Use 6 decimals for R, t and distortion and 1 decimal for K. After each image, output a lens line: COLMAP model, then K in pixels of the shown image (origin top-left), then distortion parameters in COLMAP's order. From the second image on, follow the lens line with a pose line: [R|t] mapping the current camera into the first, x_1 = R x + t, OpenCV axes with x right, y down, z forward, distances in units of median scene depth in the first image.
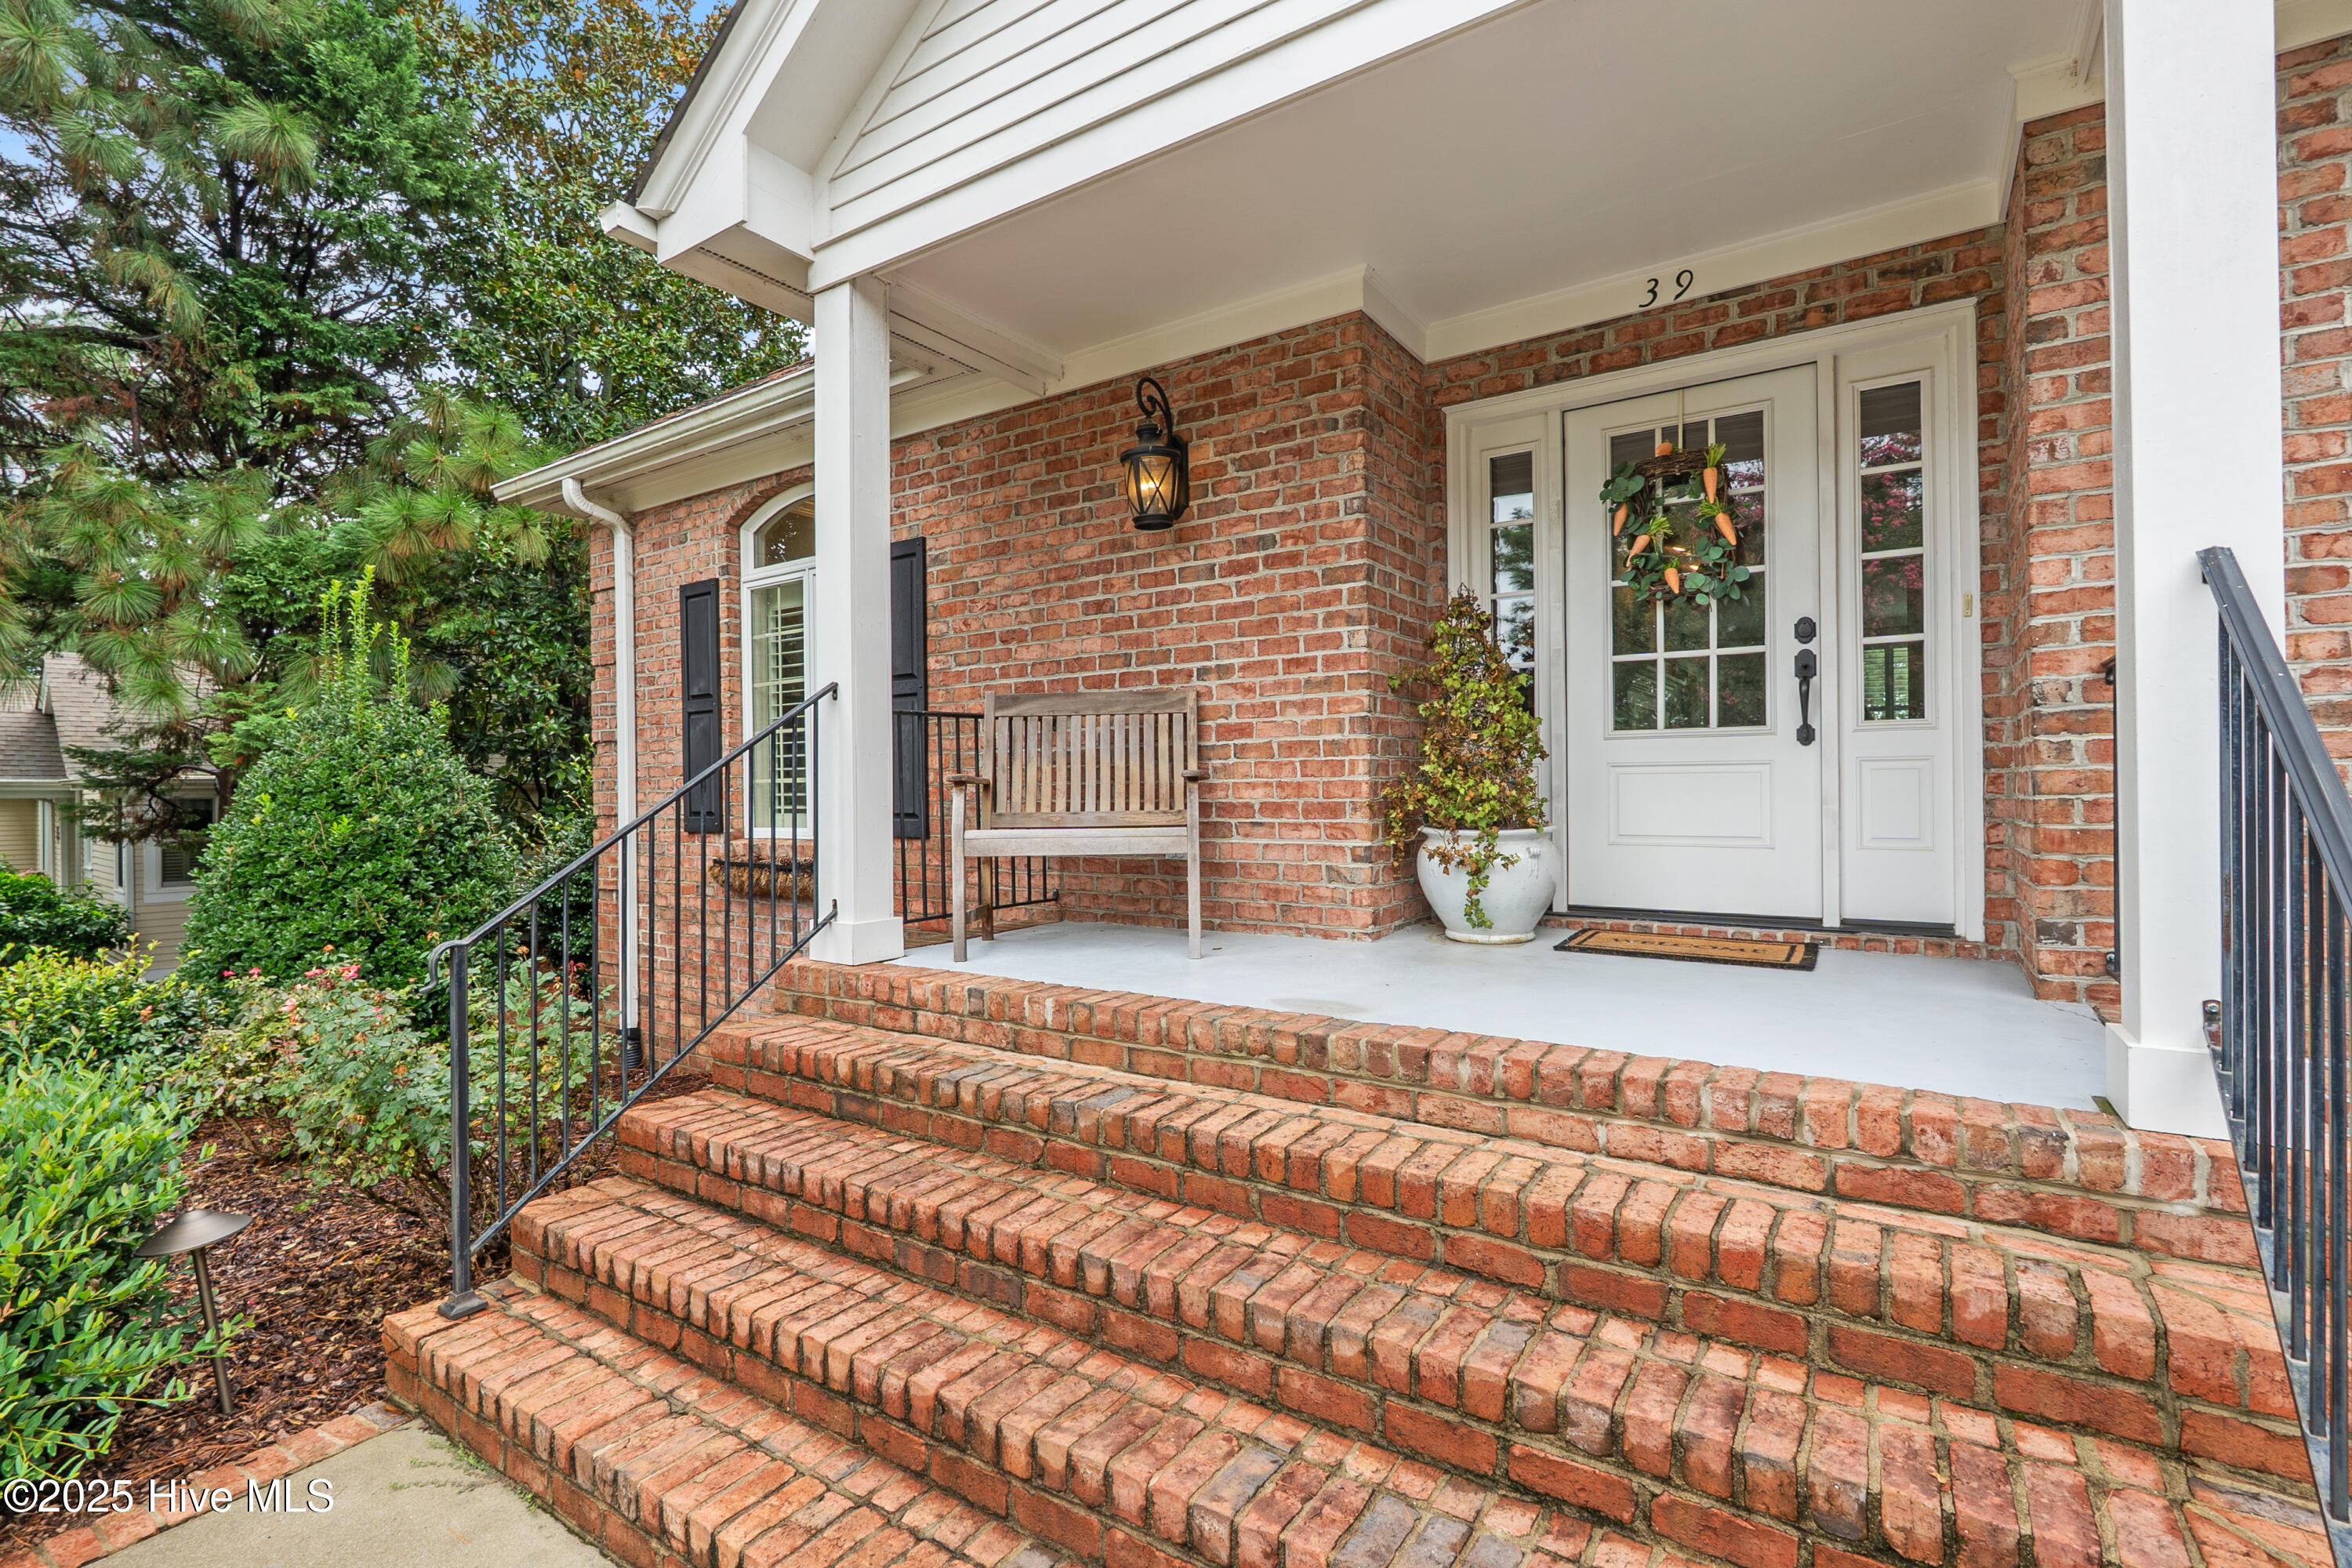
lens RADIAL K [[1075.7, 0, 1180.8], [0, 1075.7, 785.7], [0, 0, 1]] dist [-0.006294, -0.000213]
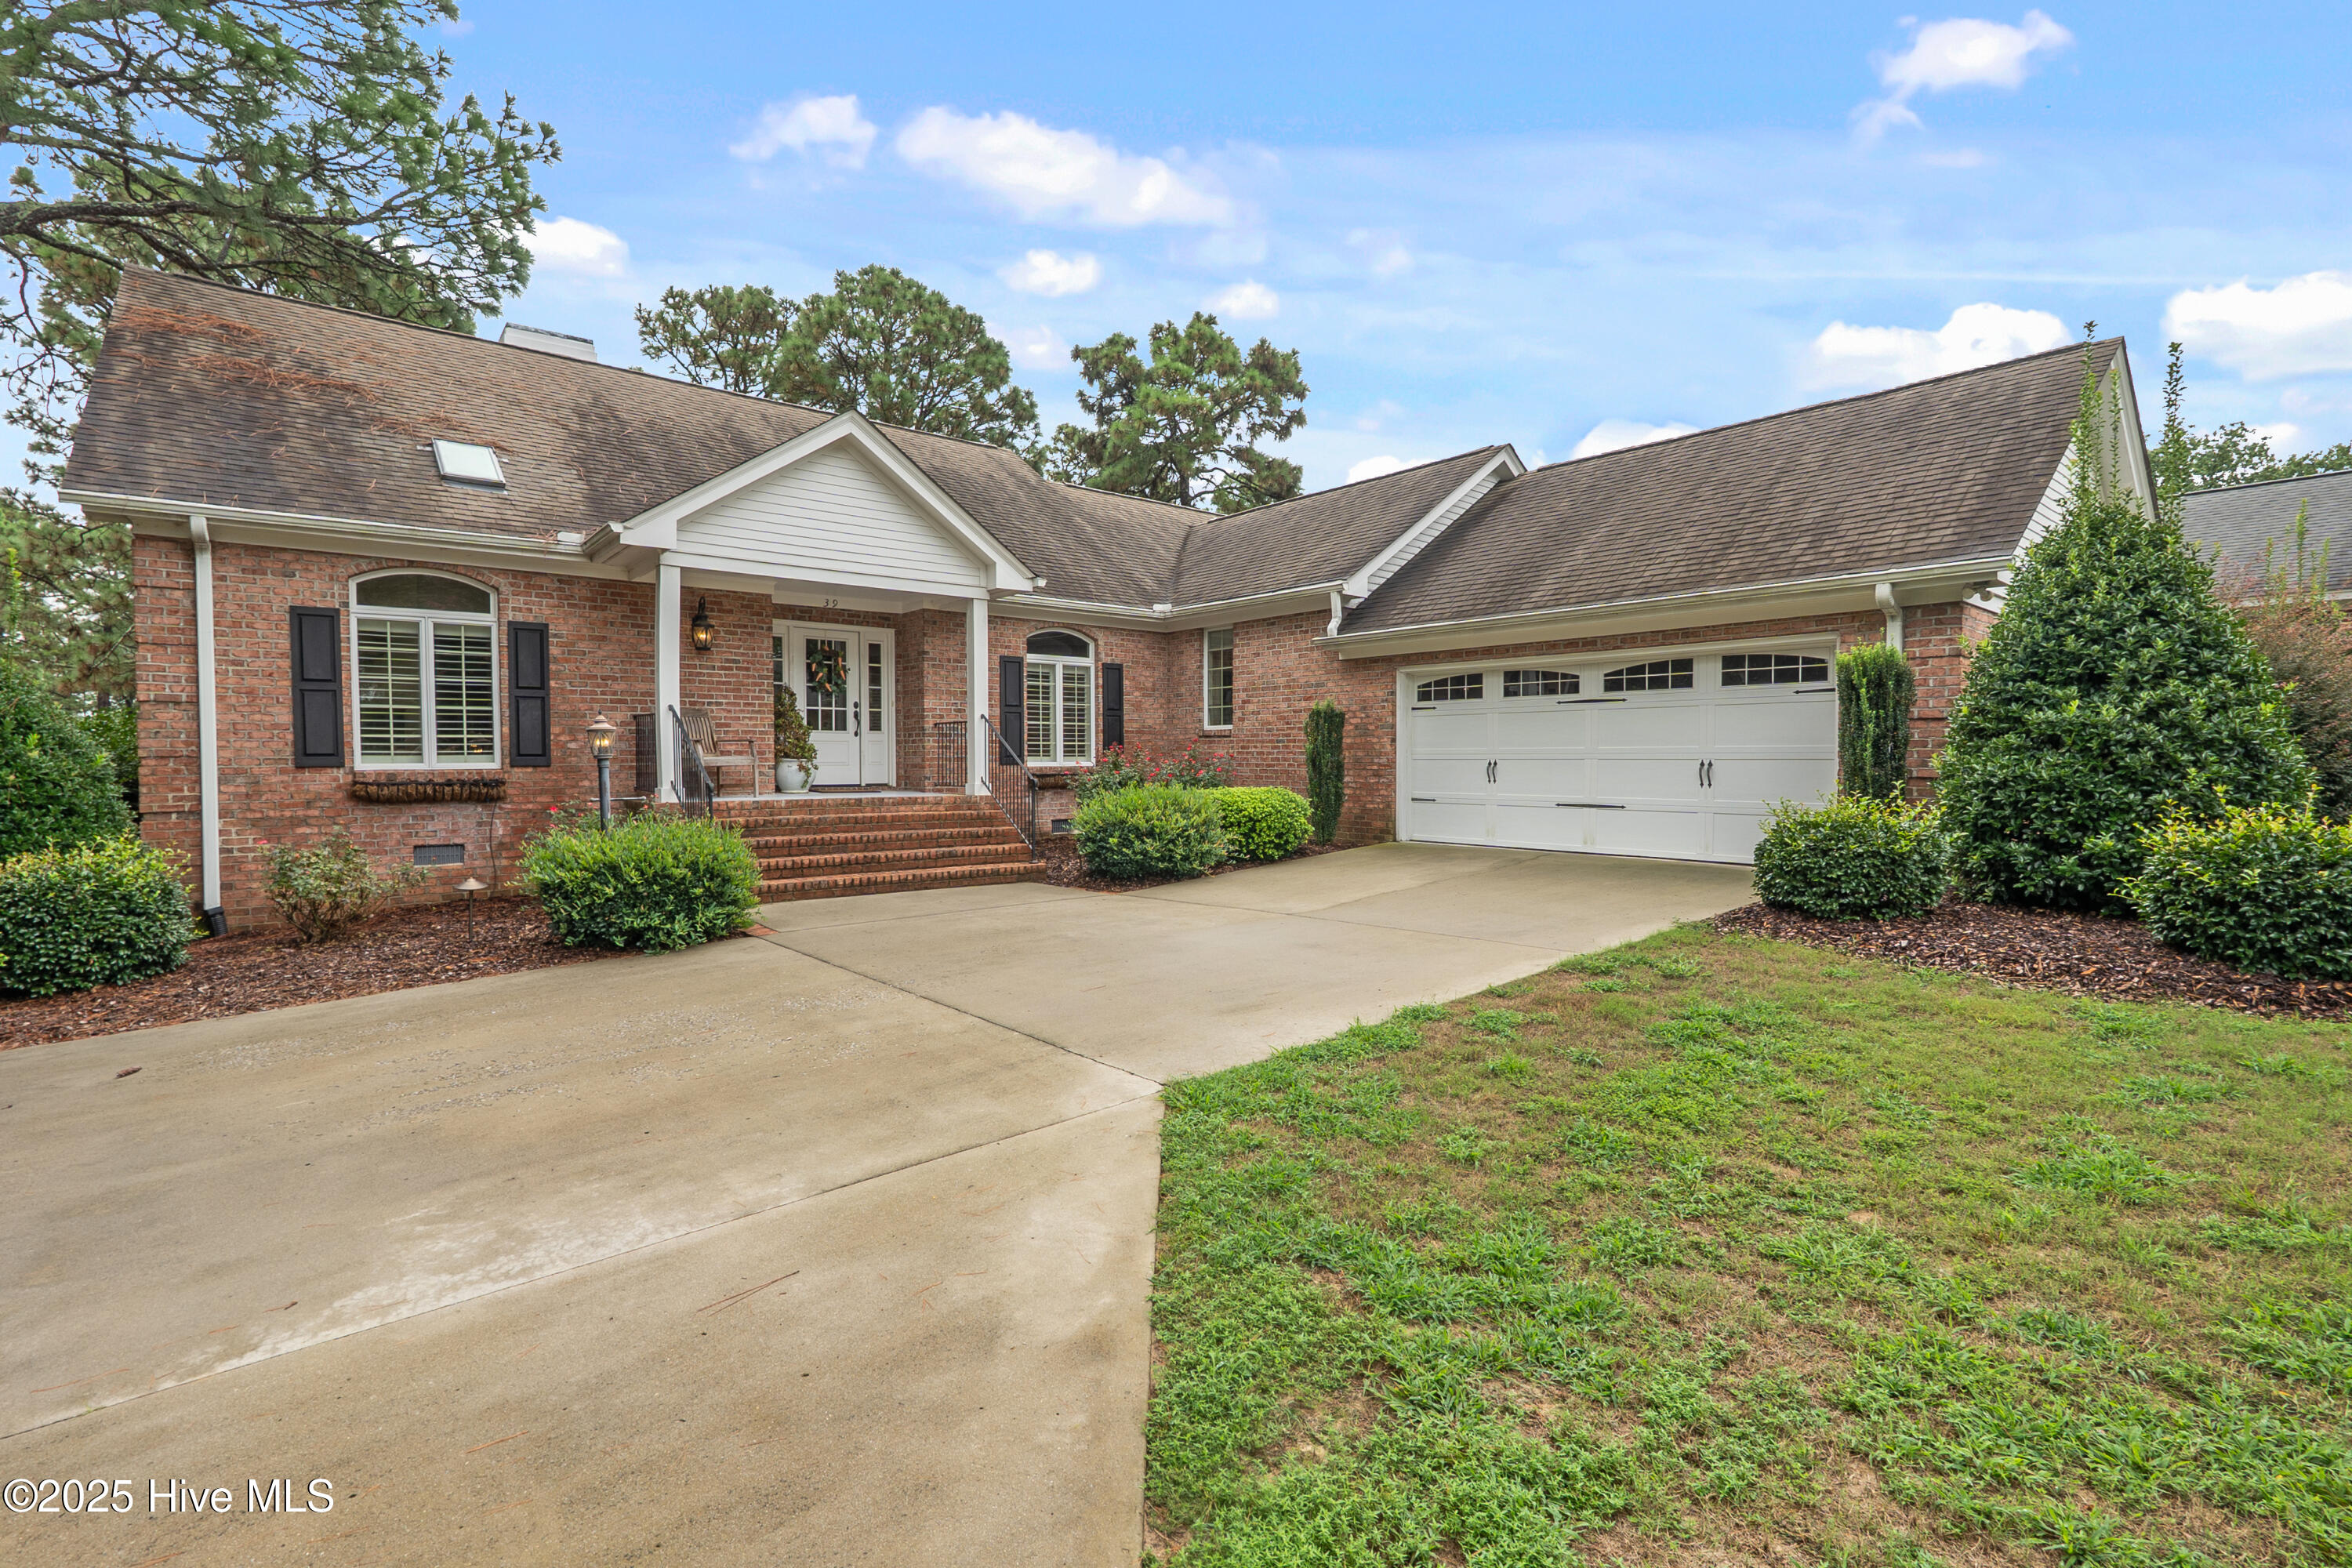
lens RADIAL K [[1075.7, 0, 1180.8], [0, 1075.7, 785.7], [0, 0, 1]] dist [-0.006294, -0.000213]
pose [[0.259545, -0.015620, 0.965605, -2.440310], [-0.004613, 0.999838, 0.017414, 0.055652], [-0.965720, -0.008974, 0.259431, -0.934756]]
